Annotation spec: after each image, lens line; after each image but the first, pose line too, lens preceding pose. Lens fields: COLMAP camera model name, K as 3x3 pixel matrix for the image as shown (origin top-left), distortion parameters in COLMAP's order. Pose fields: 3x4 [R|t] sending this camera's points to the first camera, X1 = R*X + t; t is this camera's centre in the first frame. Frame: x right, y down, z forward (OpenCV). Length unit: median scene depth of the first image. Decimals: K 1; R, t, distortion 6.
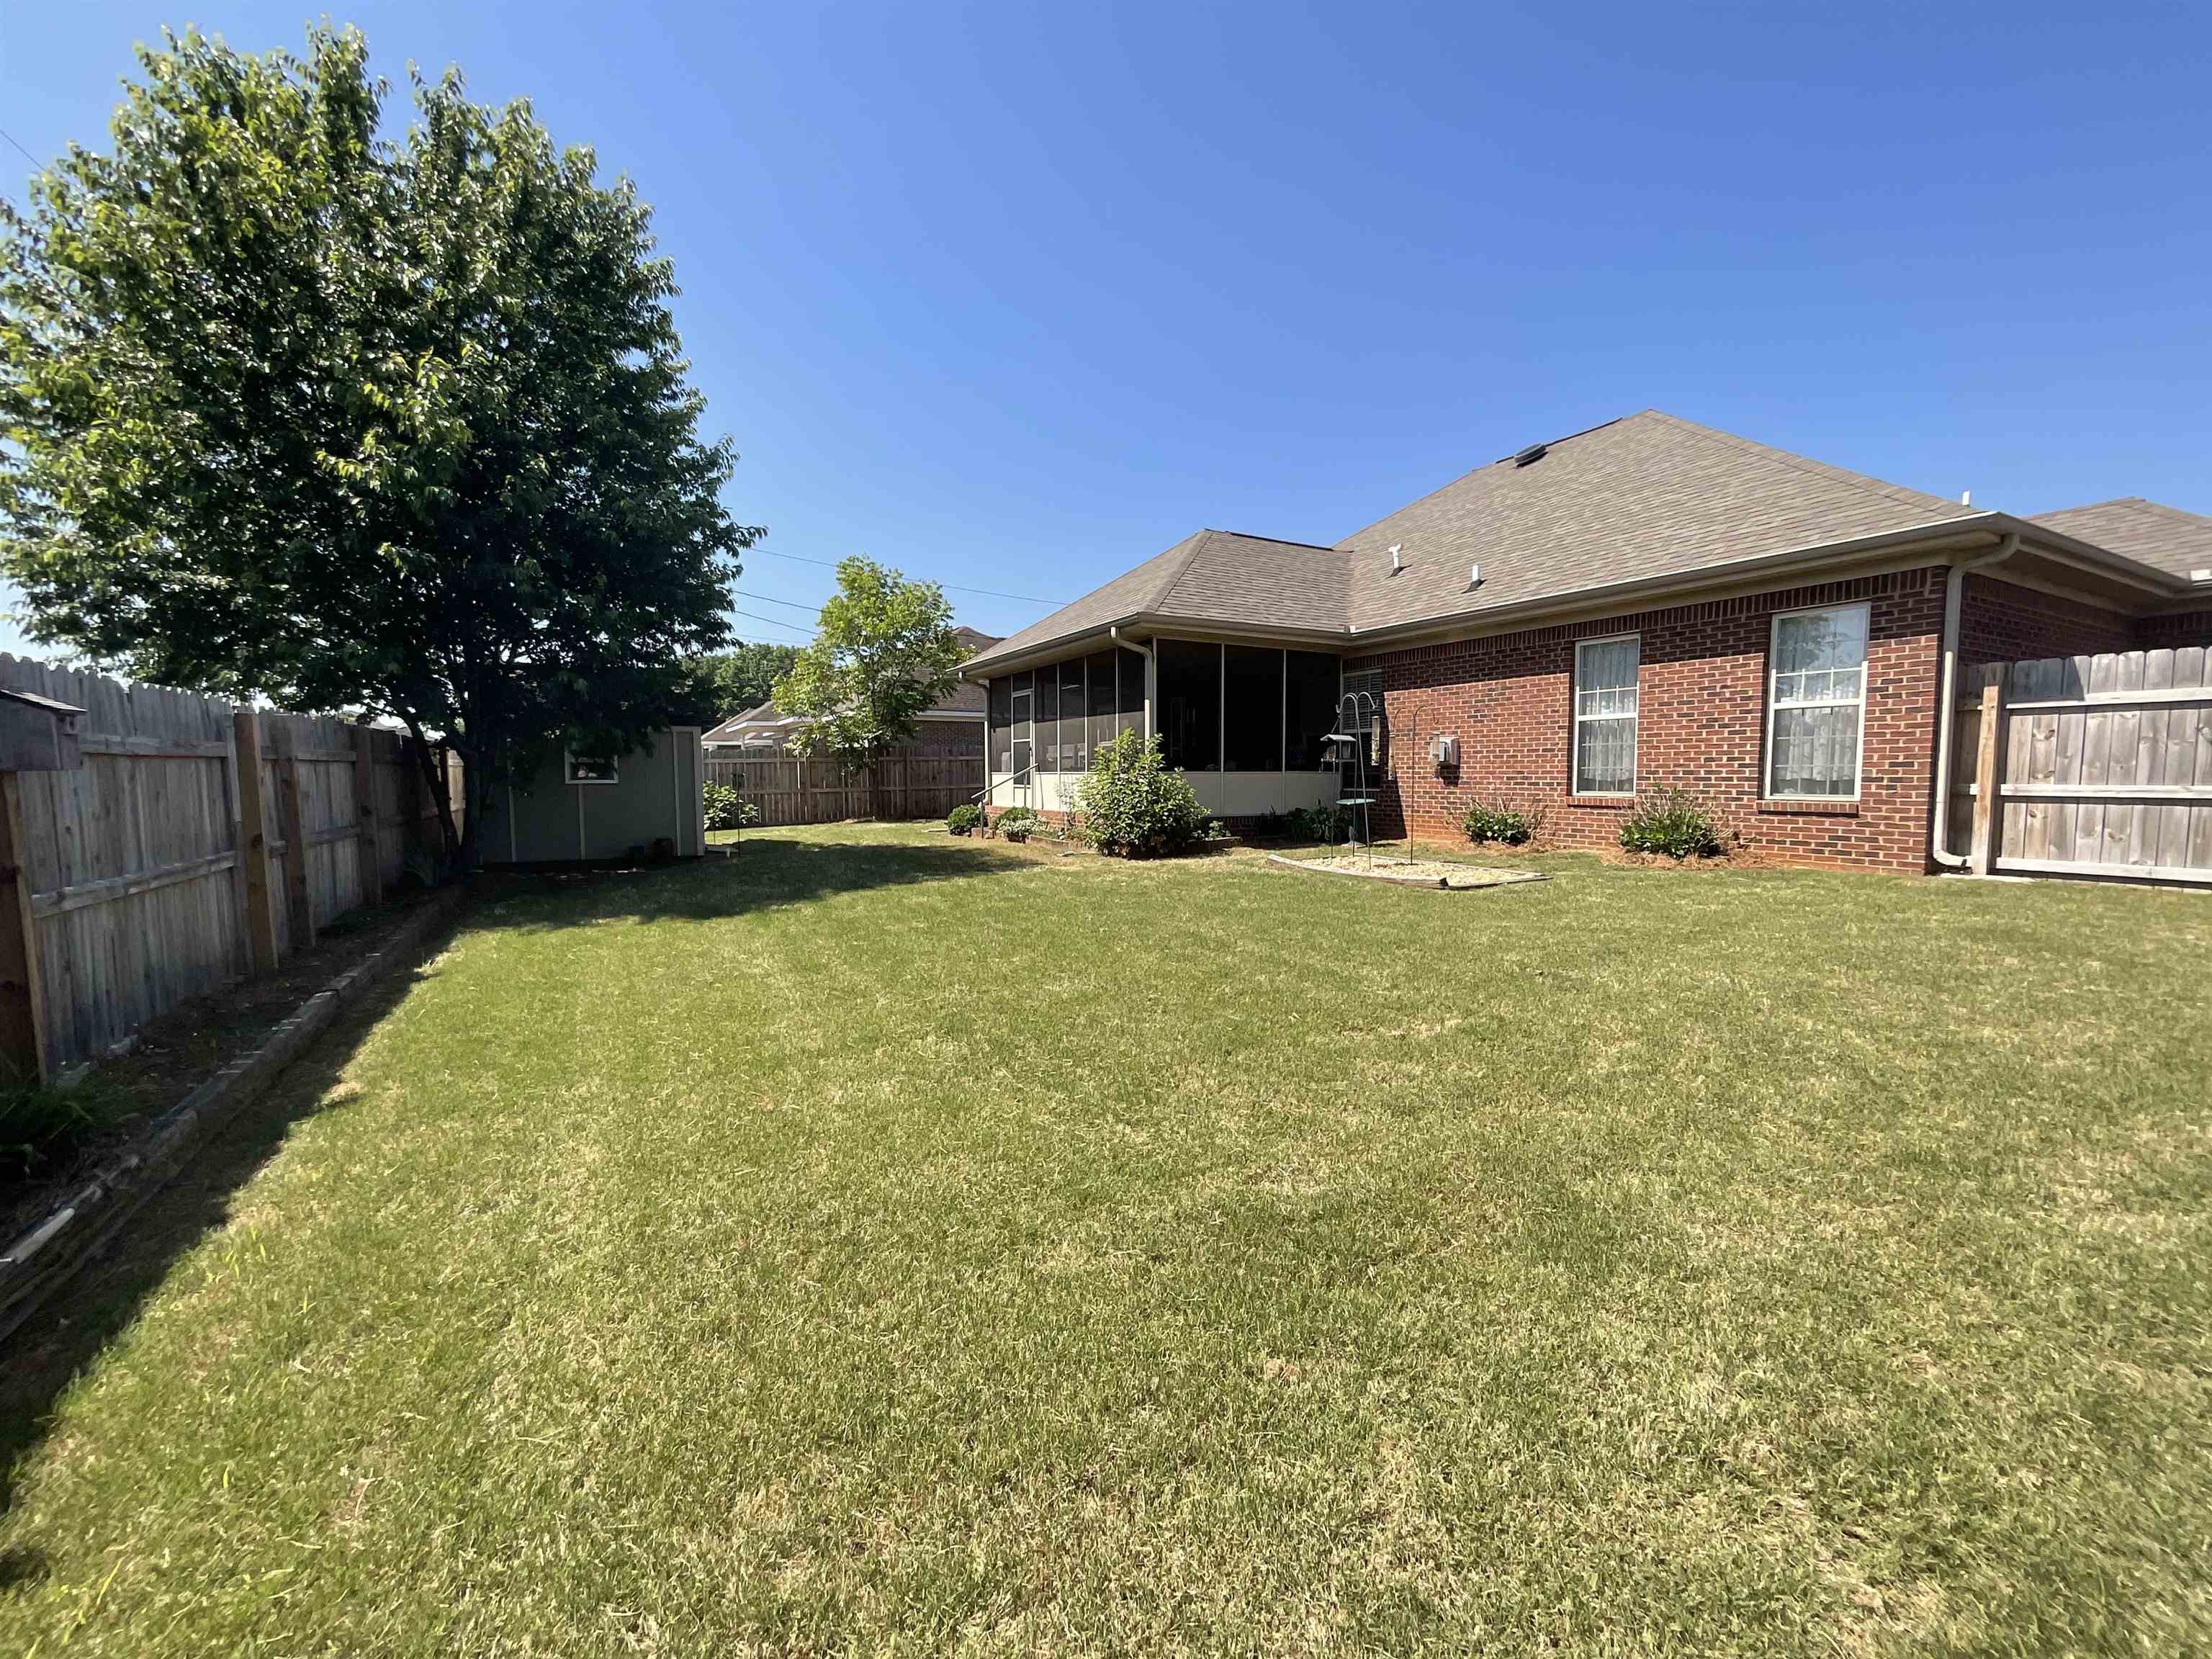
lens RADIAL K [[890.4, 0, 1107.3], [0, 890.4, 839.9], [0, 0, 1]] dist [-0.002113, 0.000232]
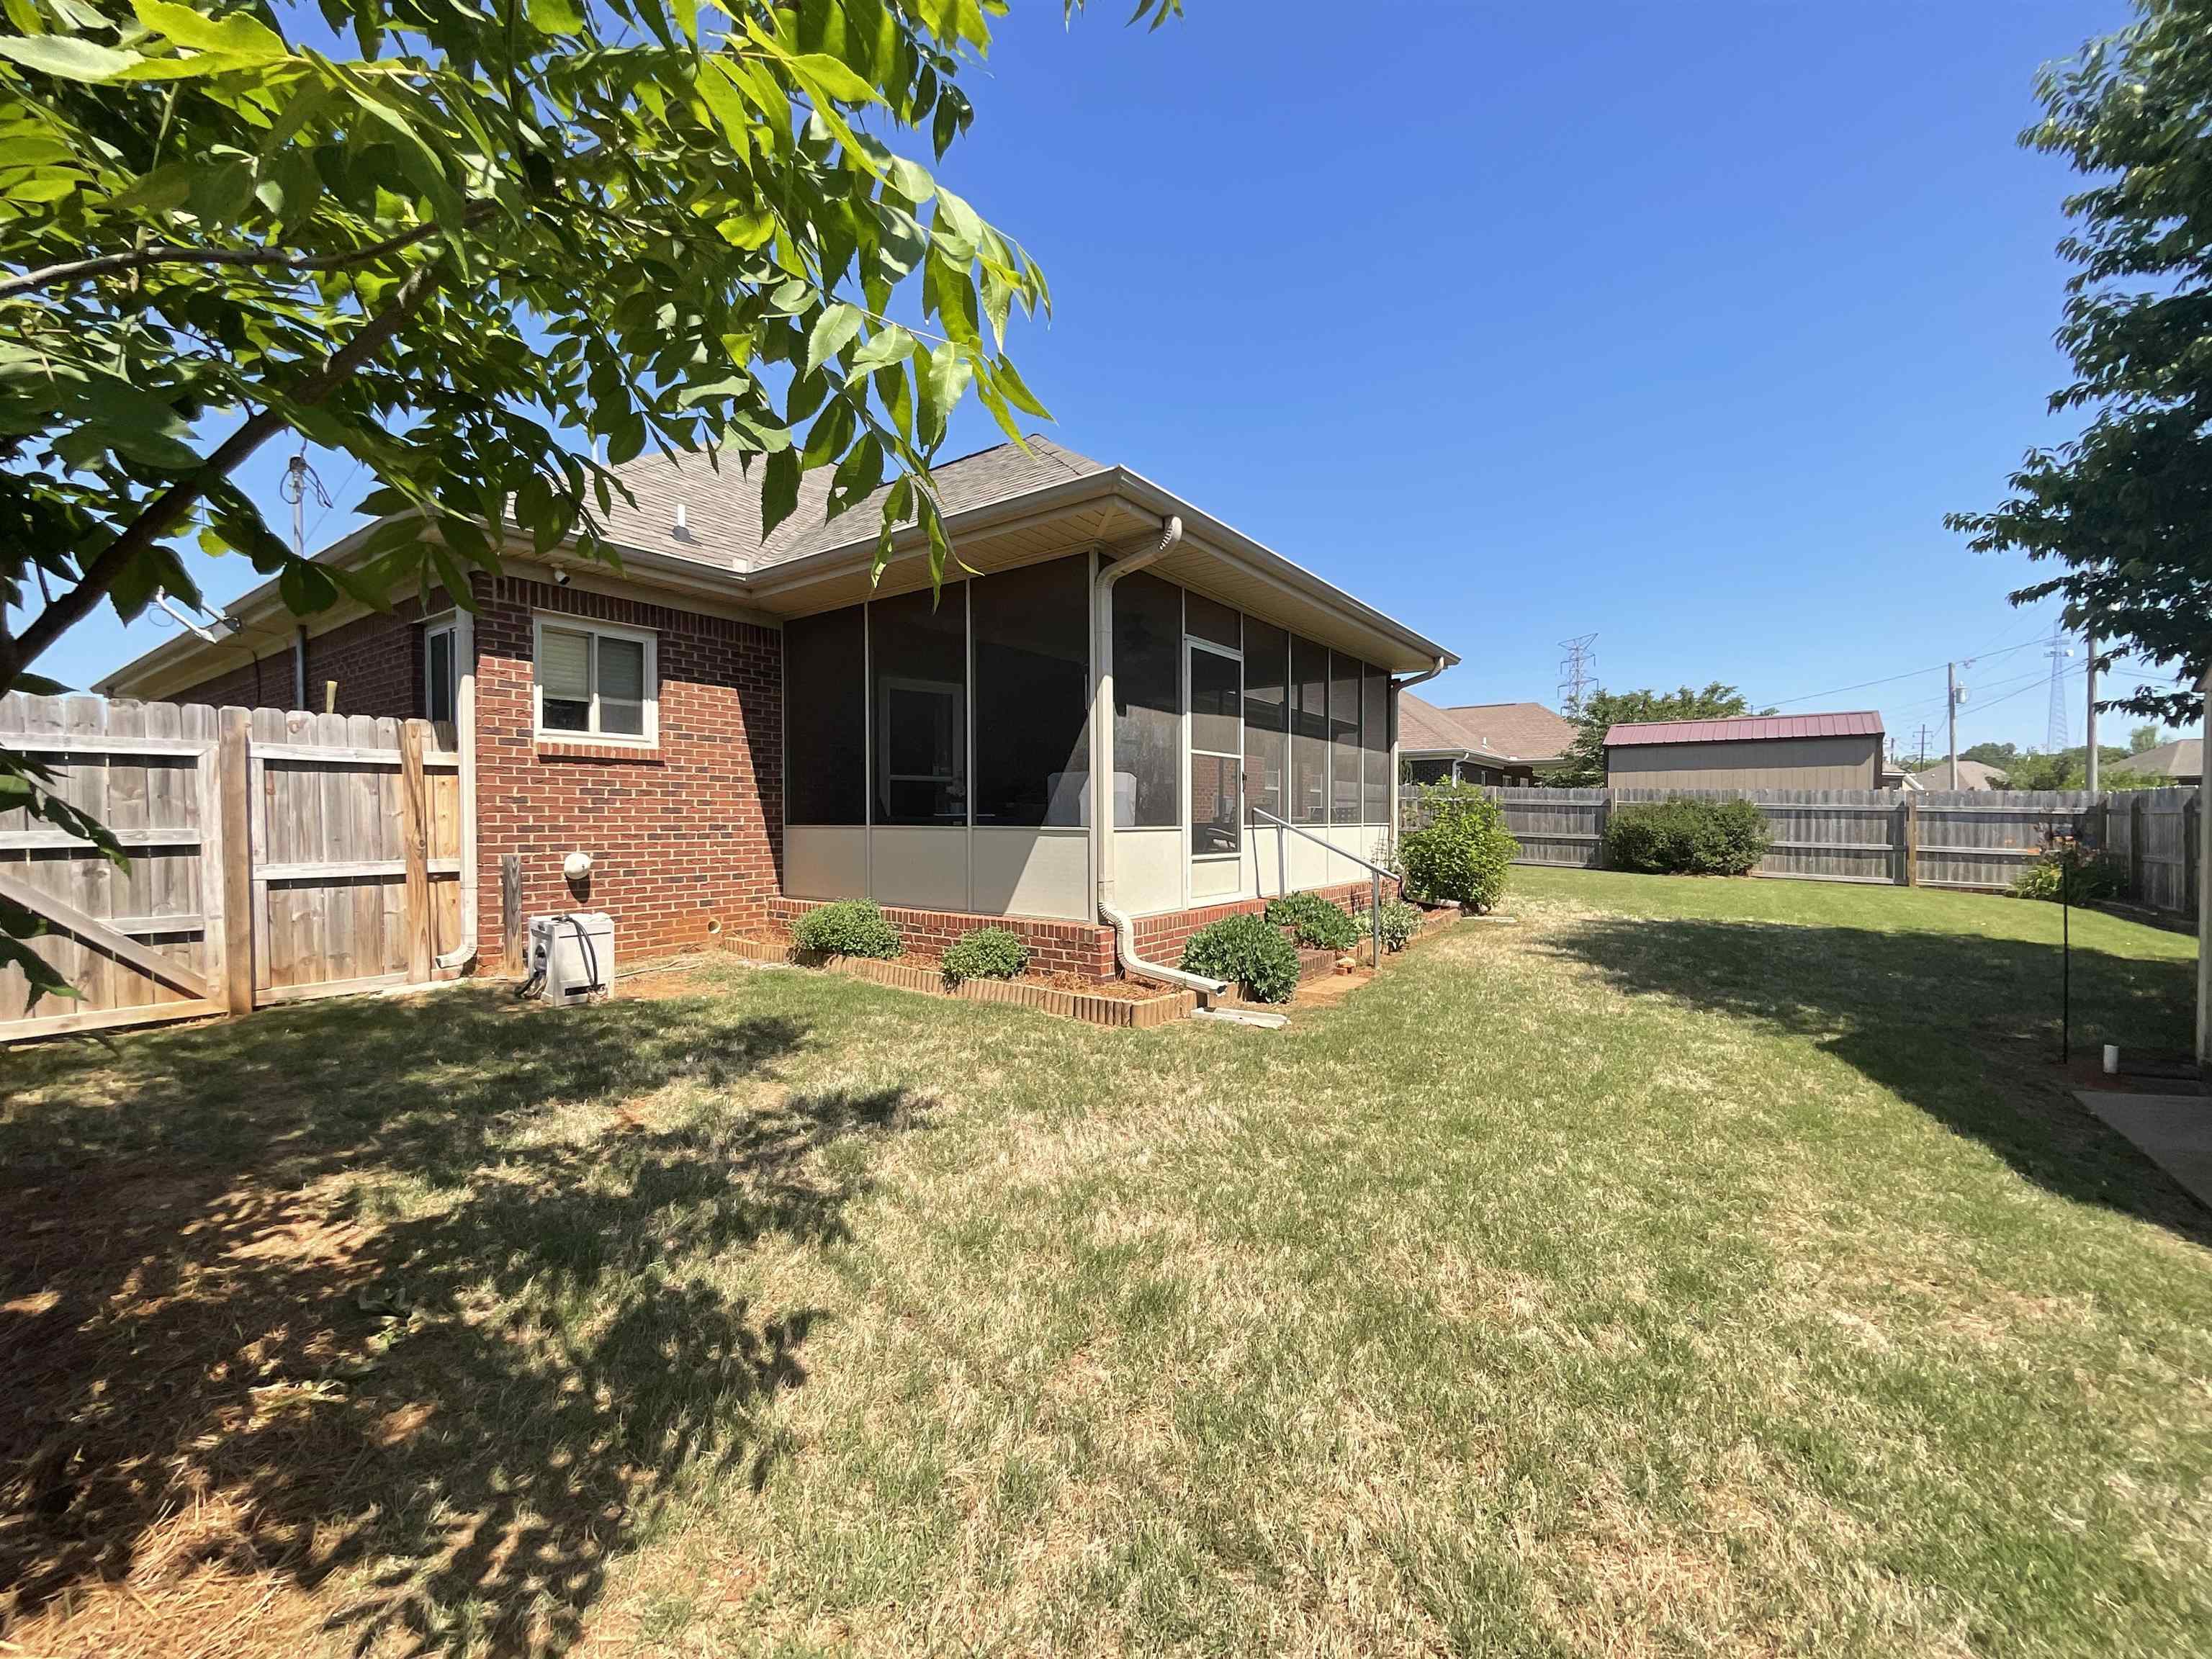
lens RADIAL K [[890.4, 0, 1108.9], [0, 890.4, 831.2], [0, 0, 1]] dist [-0.002113, 0.000232]
pose [[-0.416807, -0.009262, 0.908948, -0.658316], [0.068274, 0.996805, 0.041465, -0.130166], [-0.906427, 0.079340, -0.414843, 1.696412]]
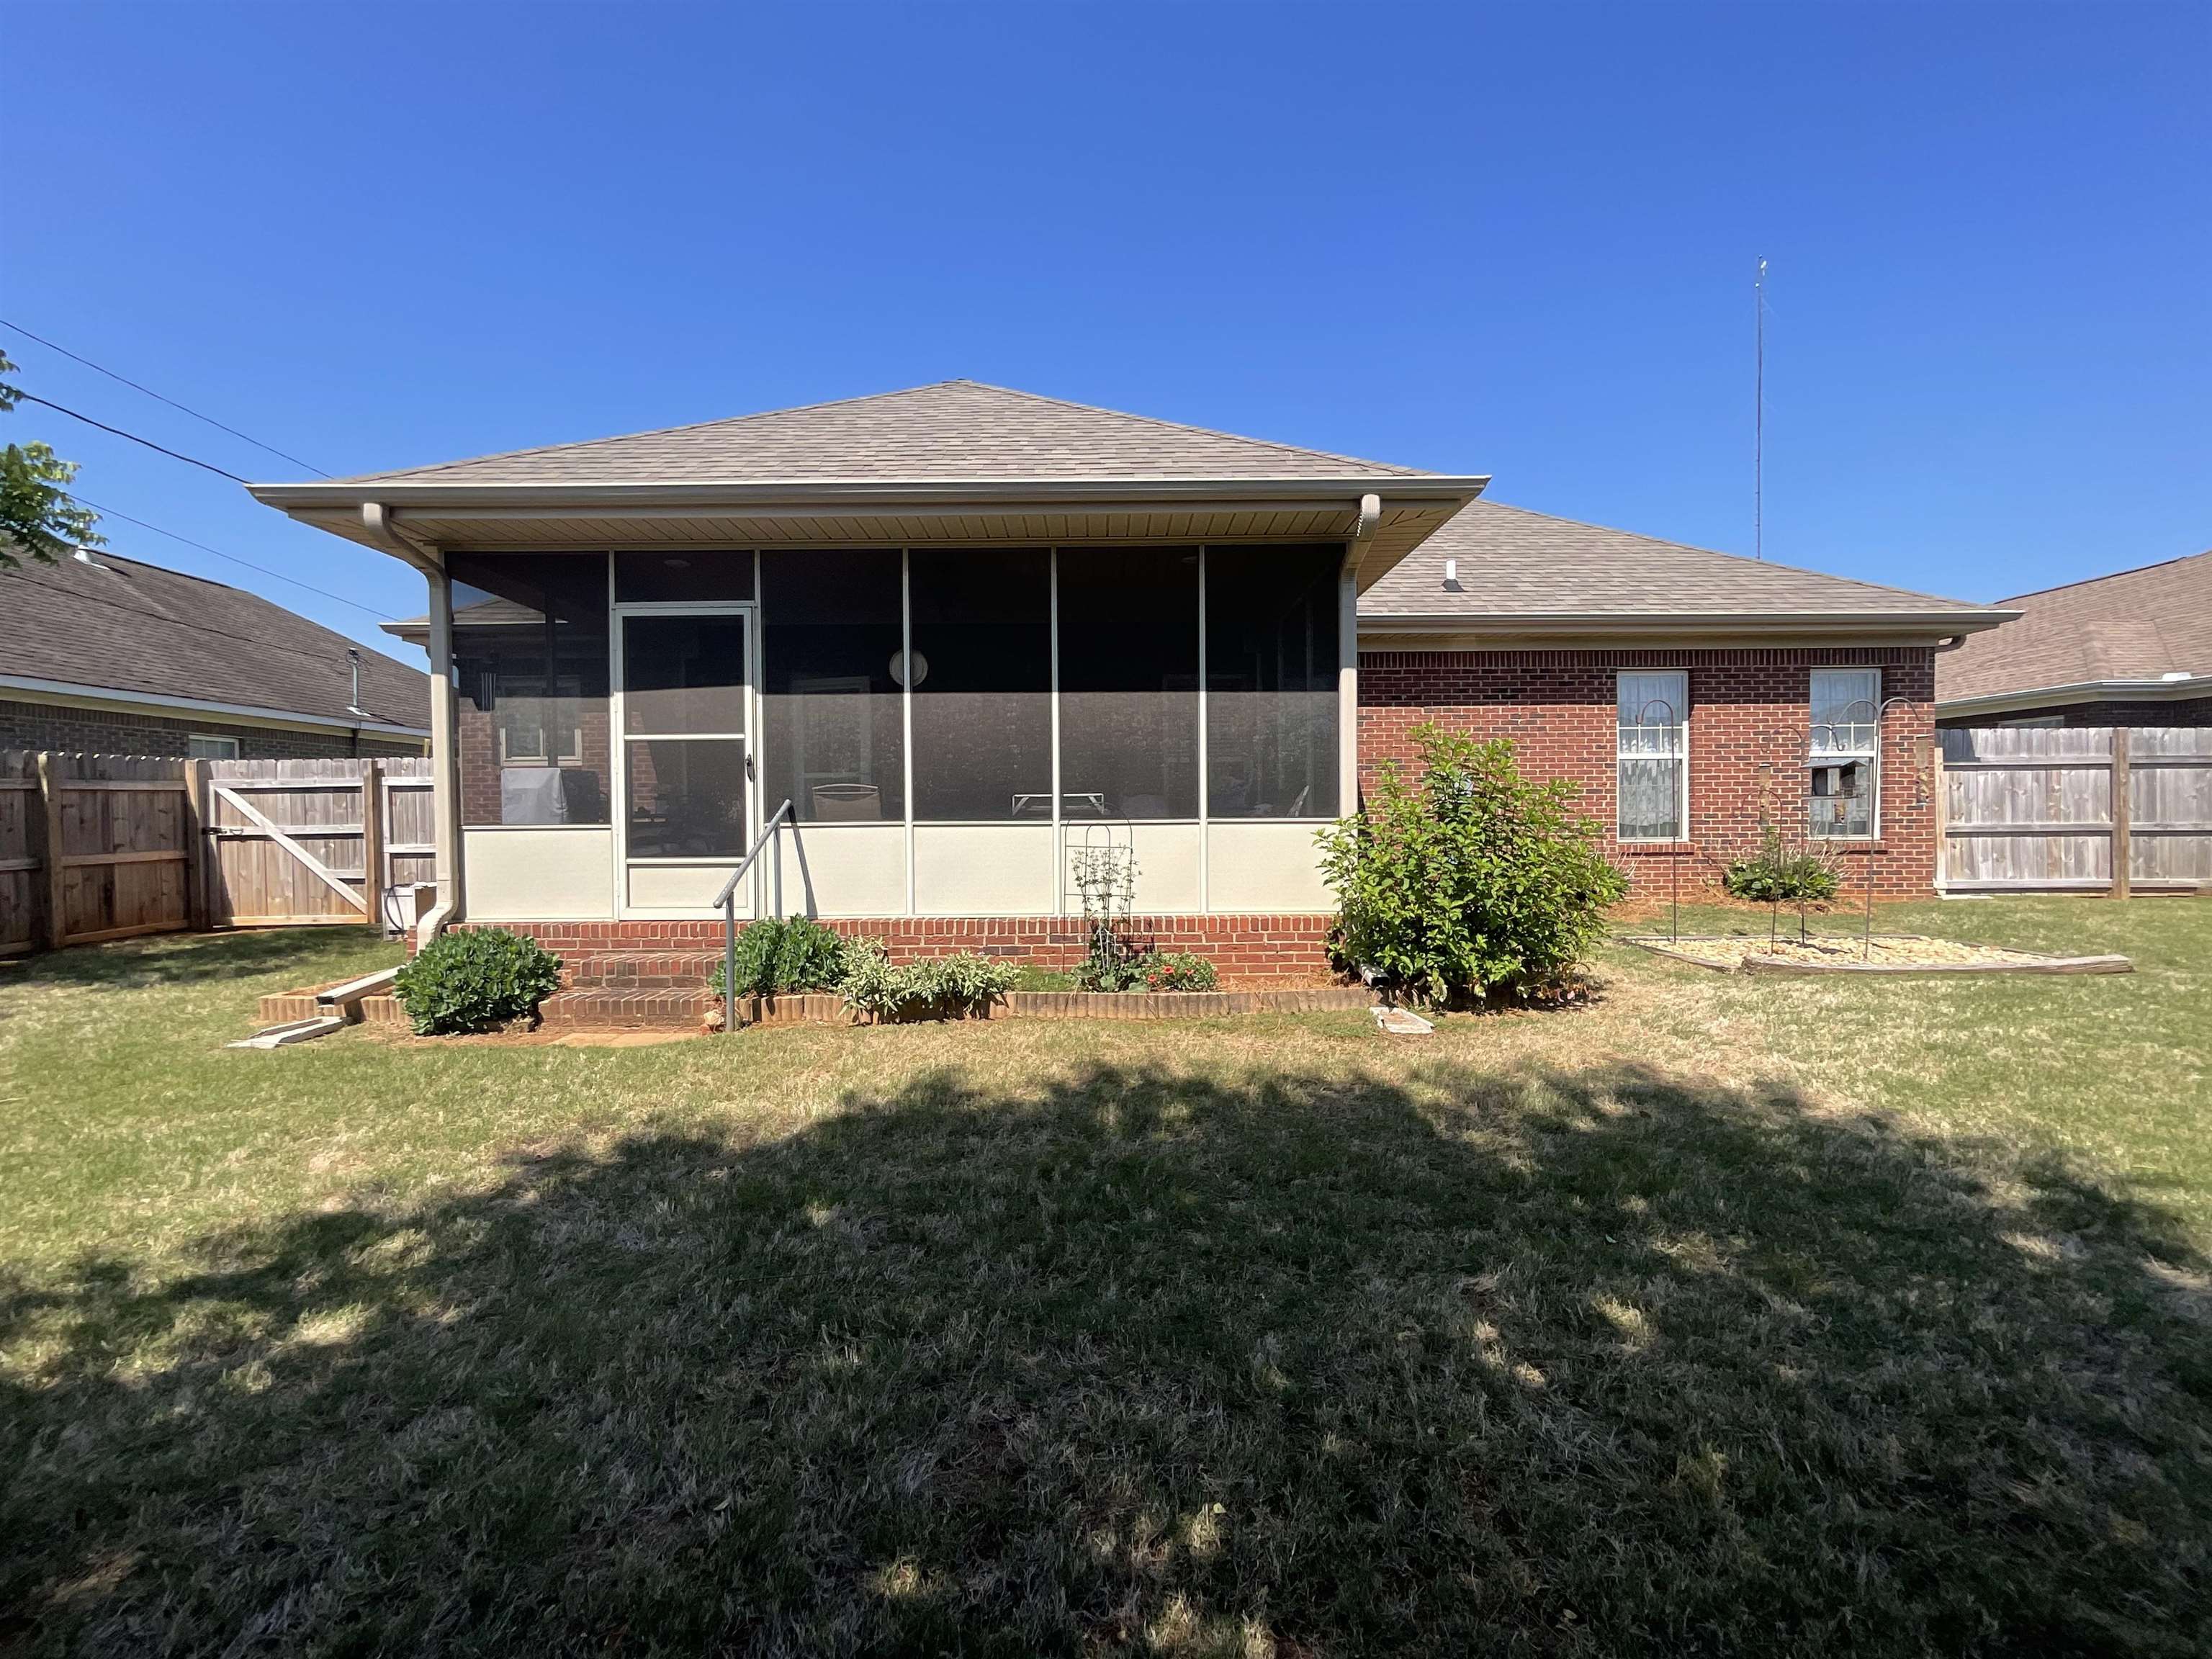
lens RADIAL K [[890.4, 0, 1107.0], [0, 890.4, 834.8], [0, 0, 1]] dist [-0.002113, 0.000232]
pose [[0.487535, -0.020820, 0.872855, -0.457453], [0.070792, 0.997367, -0.015752, -0.072541], [-0.870229, 0.069471, 0.487725, 0.922071]]
